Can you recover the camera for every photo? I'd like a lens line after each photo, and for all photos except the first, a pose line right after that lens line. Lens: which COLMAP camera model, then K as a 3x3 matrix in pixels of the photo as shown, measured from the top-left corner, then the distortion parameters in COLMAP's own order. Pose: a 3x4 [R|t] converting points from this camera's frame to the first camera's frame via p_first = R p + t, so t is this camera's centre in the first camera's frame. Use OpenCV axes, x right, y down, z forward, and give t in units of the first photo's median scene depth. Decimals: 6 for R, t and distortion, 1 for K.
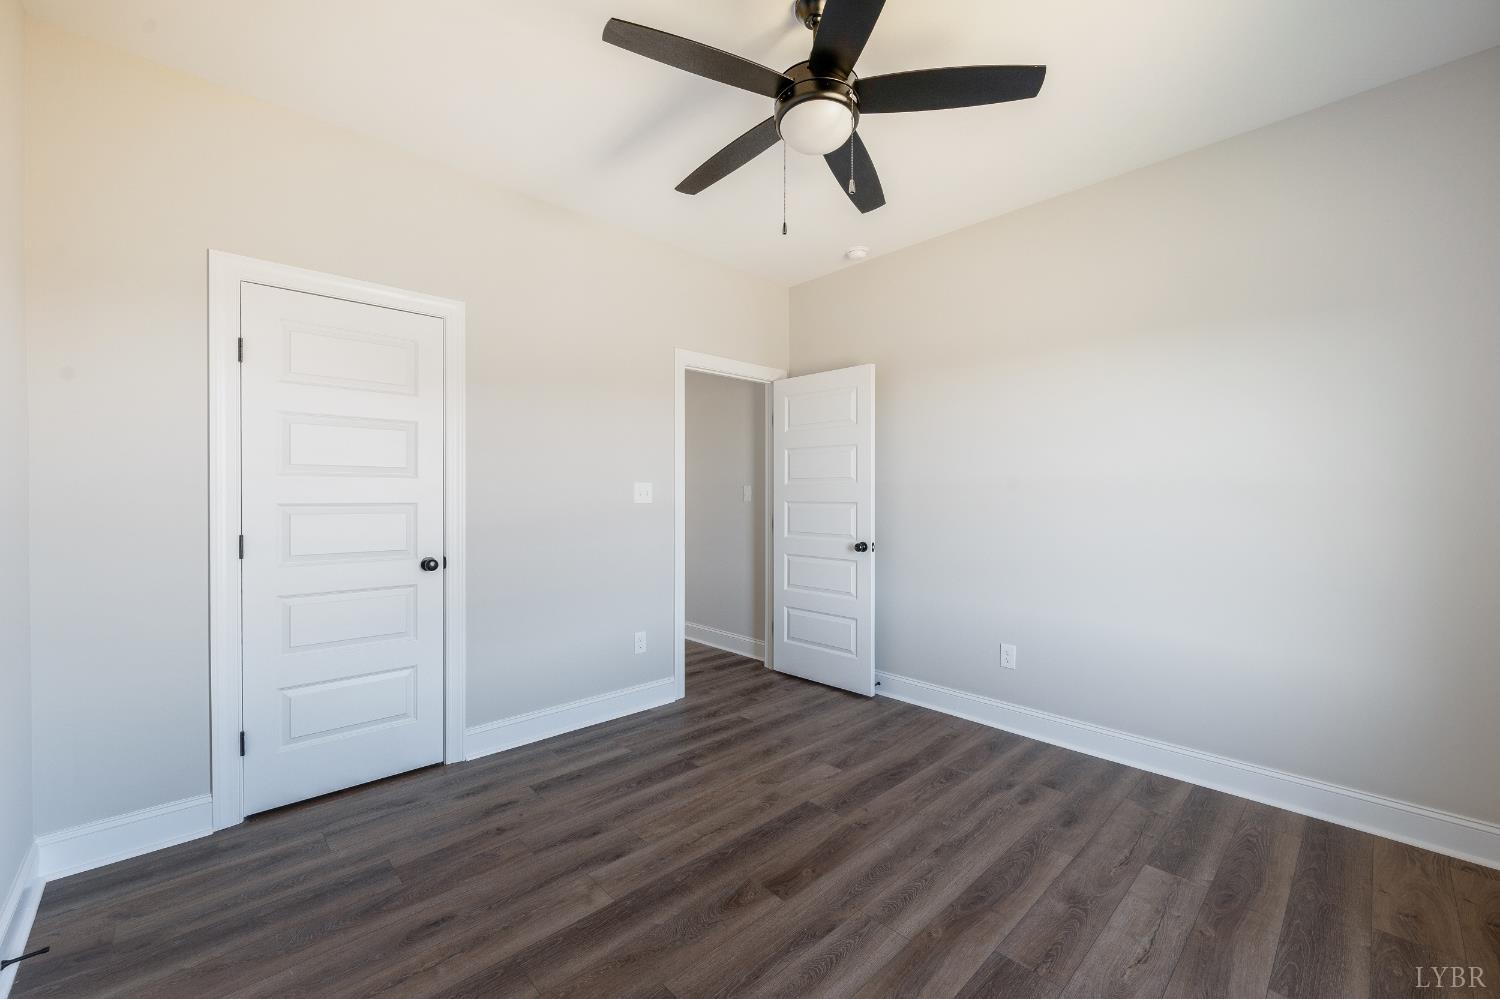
lens RADIAL K [[596.7, 0, 749.6], [0, 596.7, 491.8], [0, 0, 1]] dist [-0.001025, -0.000796]
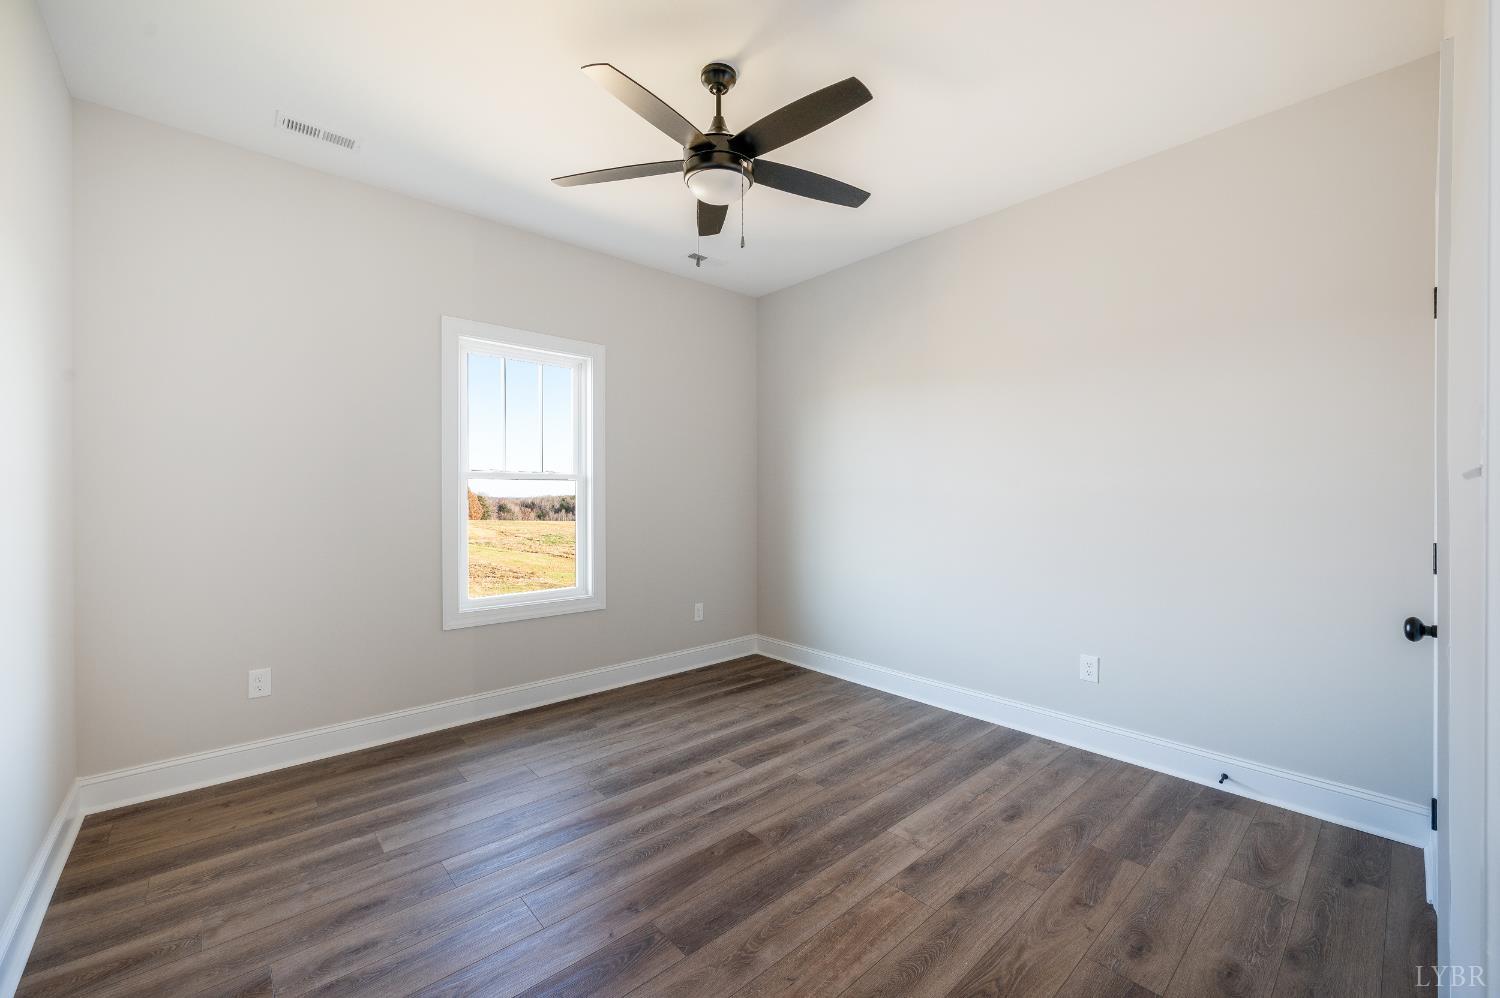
lens RADIAL K [[596.7, 0, 749.9], [0, 596.7, 505.1], [0, 0, 1]] dist [-0.001025, -0.000796]
pose [[-0.999533, -0.003844, 0.030324, 0.013800], [-0.003486, 0.999923, 0.011869, 0.017923], [-0.030368, 0.011757, -0.999470, 2.115921]]
